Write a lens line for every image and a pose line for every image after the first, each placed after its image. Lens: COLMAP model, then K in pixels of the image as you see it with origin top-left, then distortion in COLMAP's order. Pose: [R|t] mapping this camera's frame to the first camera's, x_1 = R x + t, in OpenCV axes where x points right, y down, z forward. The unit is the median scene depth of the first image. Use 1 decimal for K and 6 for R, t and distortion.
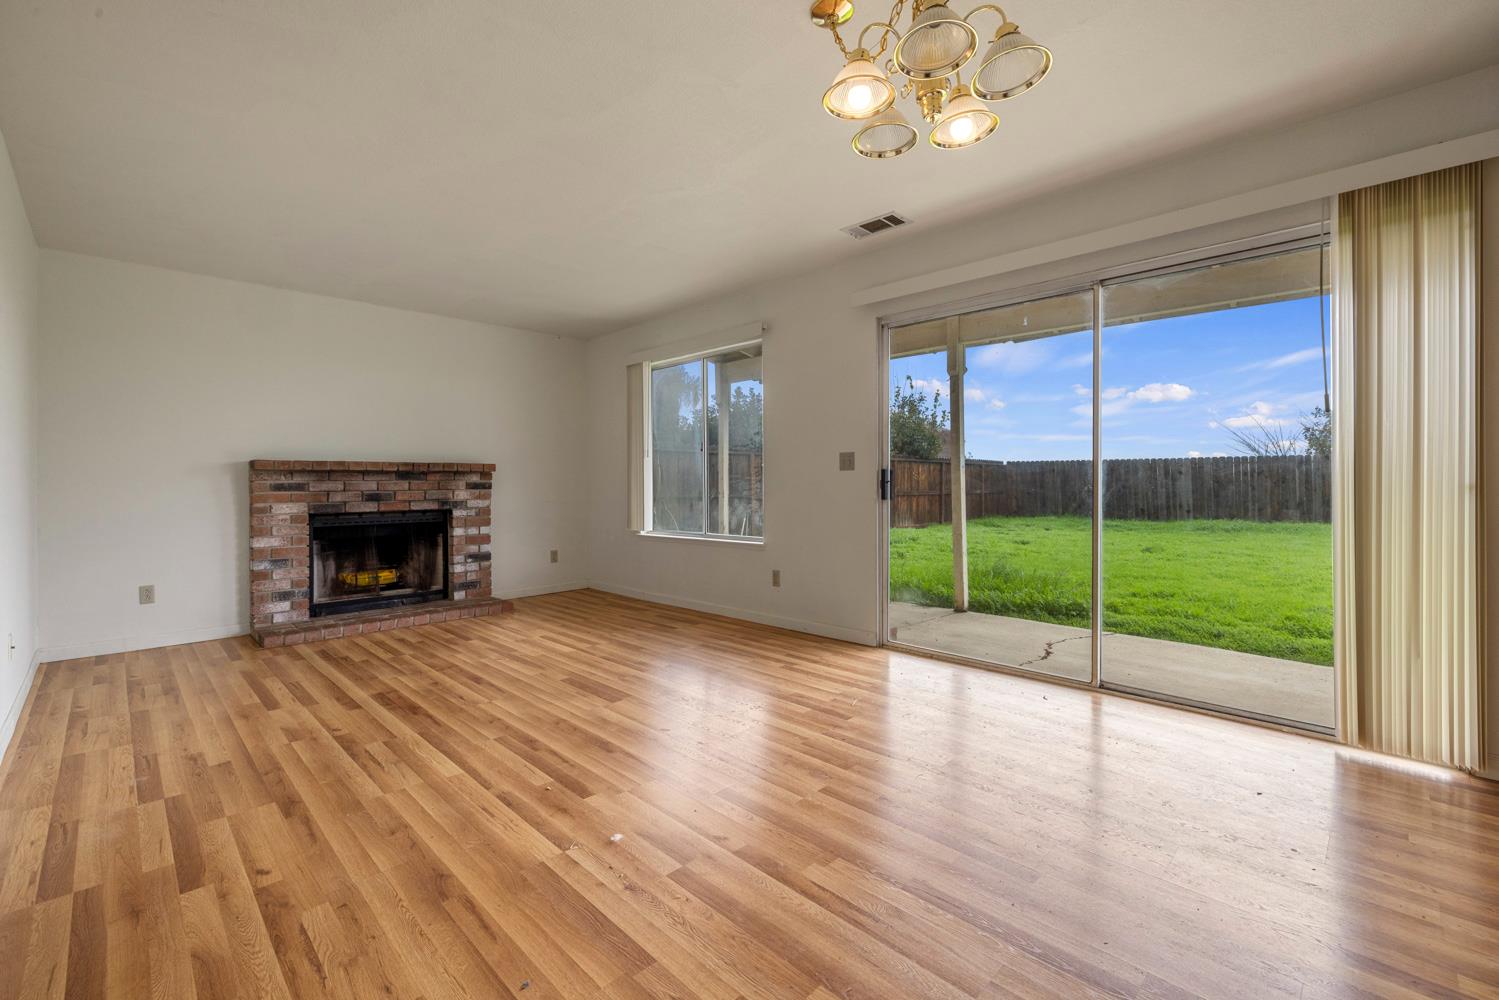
lens RADIAL K [[633.1, 0, 739.7], [0, 633.1, 485.5], [0, 0, 1]] dist [0.001803, 0.000284]
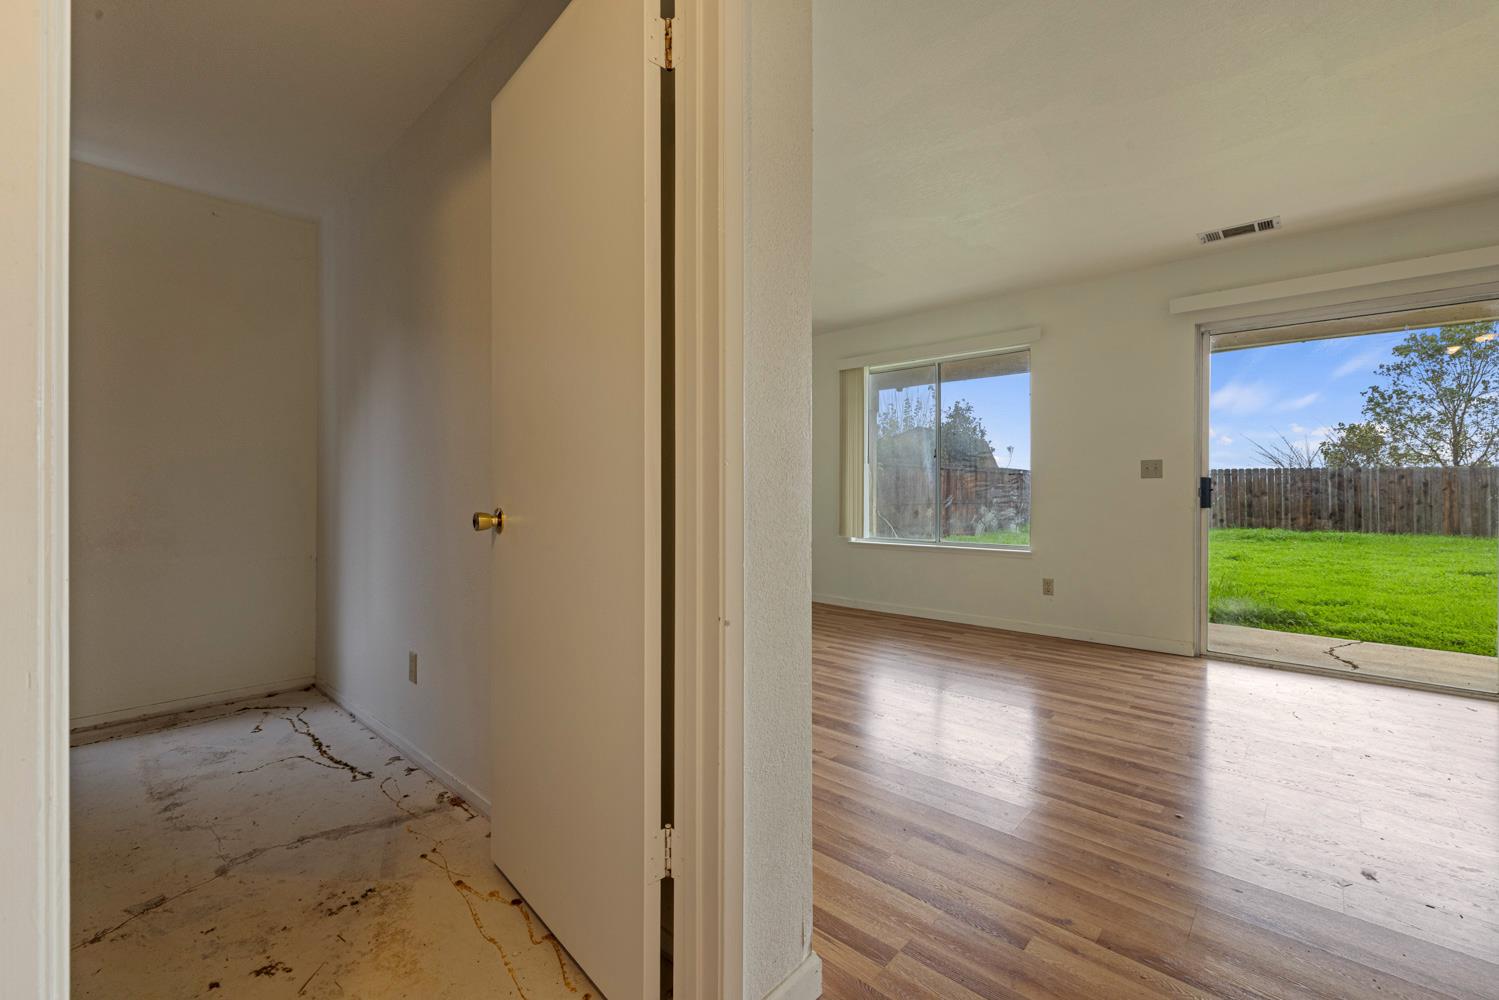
lens RADIAL K [[633.1, 0, 748.8], [0, 633.1, 488.6], [0, 0, 1]] dist [0.001803, 0.000284]
pose [[0.997966, 0.009460, 0.063035, -0.458630], [-0.009137, 0.999944, -0.005406, 0.003361], [-0.063083, 0.004819, 0.997997, 0.047807]]
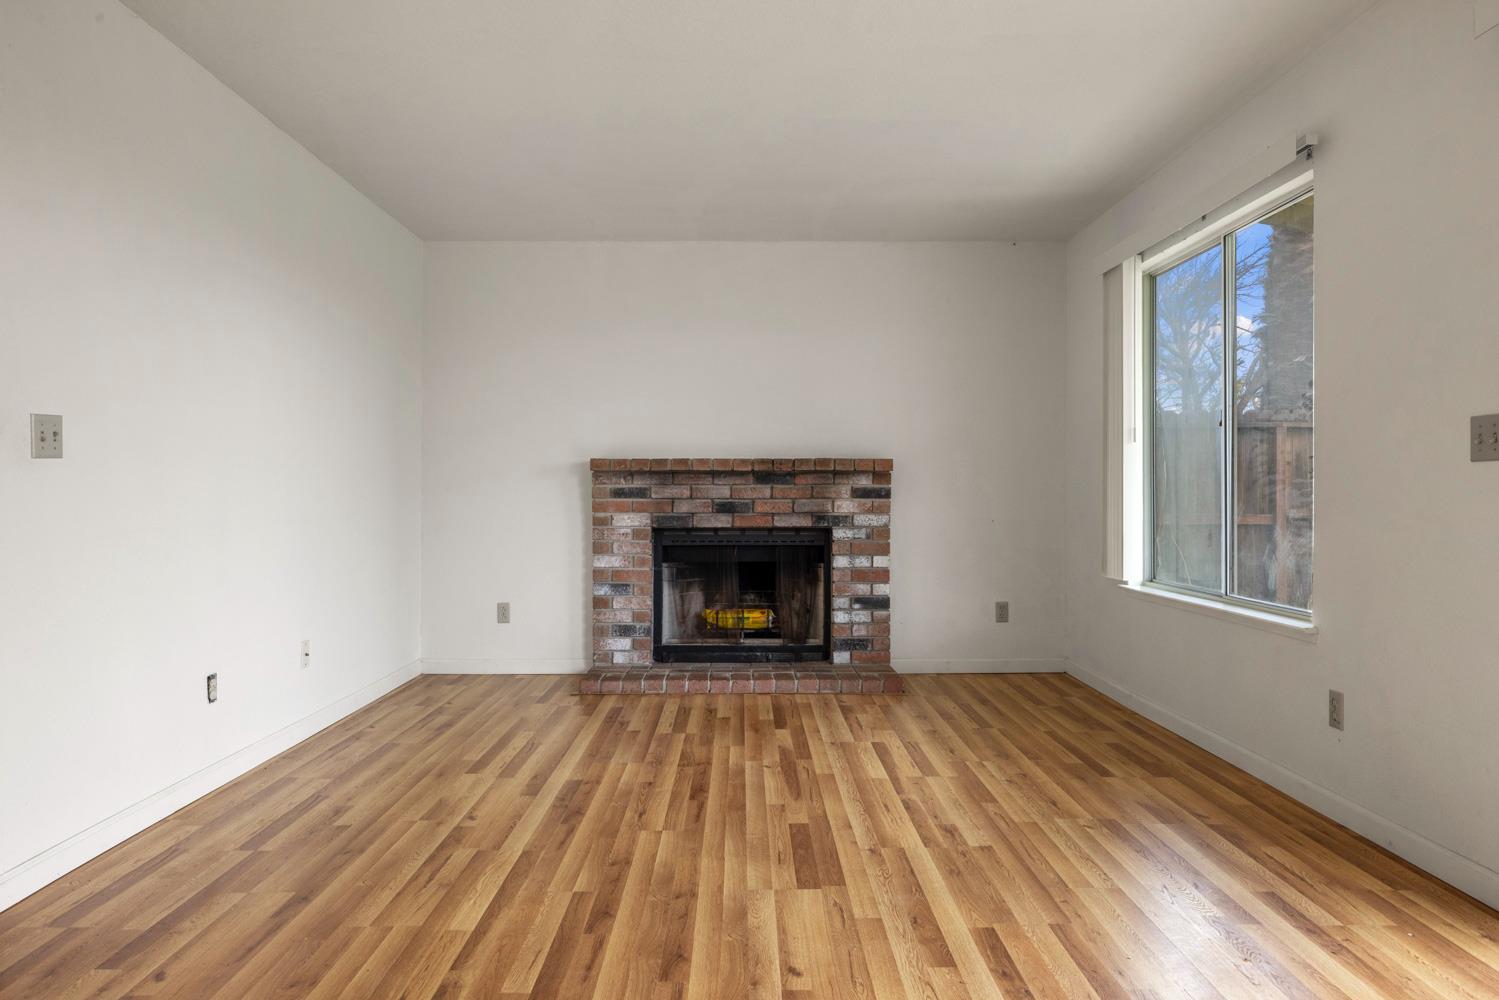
lens RADIAL K [[974.4, 0, 753.2], [0, 974.4, 484.9], [0, 0, 1]] dist [0.006927, 0.001978]
pose [[0.718270, 0.002125, -0.695762, 0.231523], [-0.007619, 0.999959, -0.004812, -0.002425], [0.695723, 0.008758, 0.718257, 0.231169]]
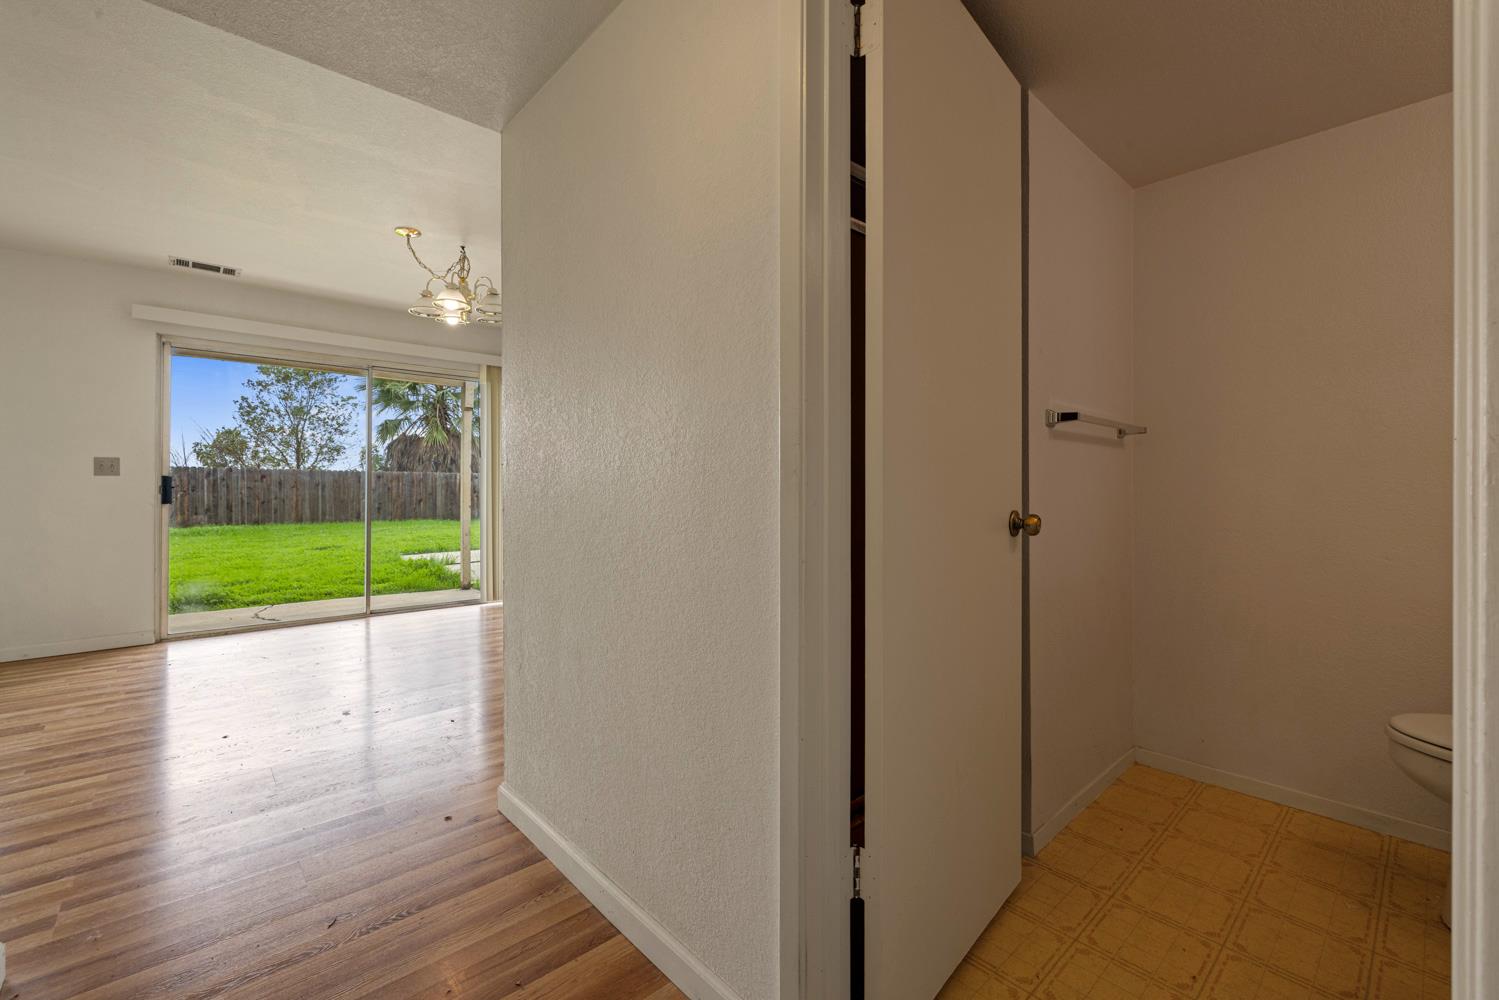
lens RADIAL K [[633.1, 0, 745.0], [0, 633.1, 485.9], [0, 0, 1]] dist [0.001803, 0.000284]
pose [[0.039001, 0.010769, 0.999181, -0.683448], [0.003945, 0.999932, -0.010931, 0.006189], [-0.999231, 0.004368, 0.038956, -0.022692]]
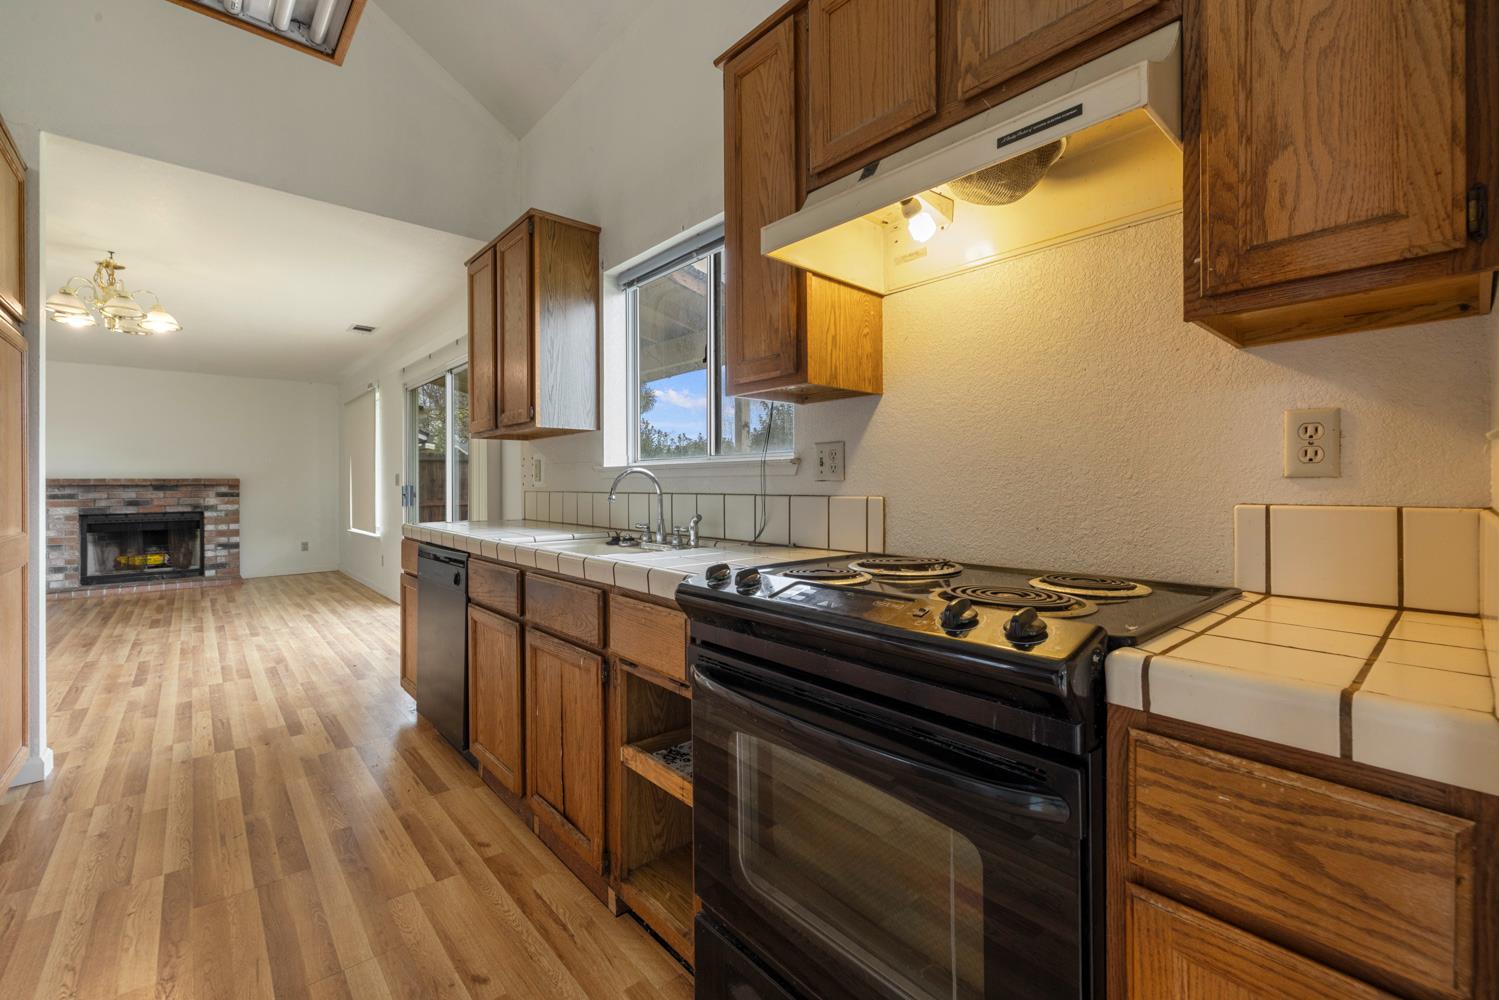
lens RADIAL K [[633.1, 0, 745.9], [0, 633.1, 485.9], [0, 0, 1]] dist [0.001803, 0.000284]
pose [[0.998049, -0.000940, -0.062431, 0.946192], [0.000808, 0.999997, -0.002138, -0.016985], [0.062433, 0.002084, 0.998047, -0.368704]]
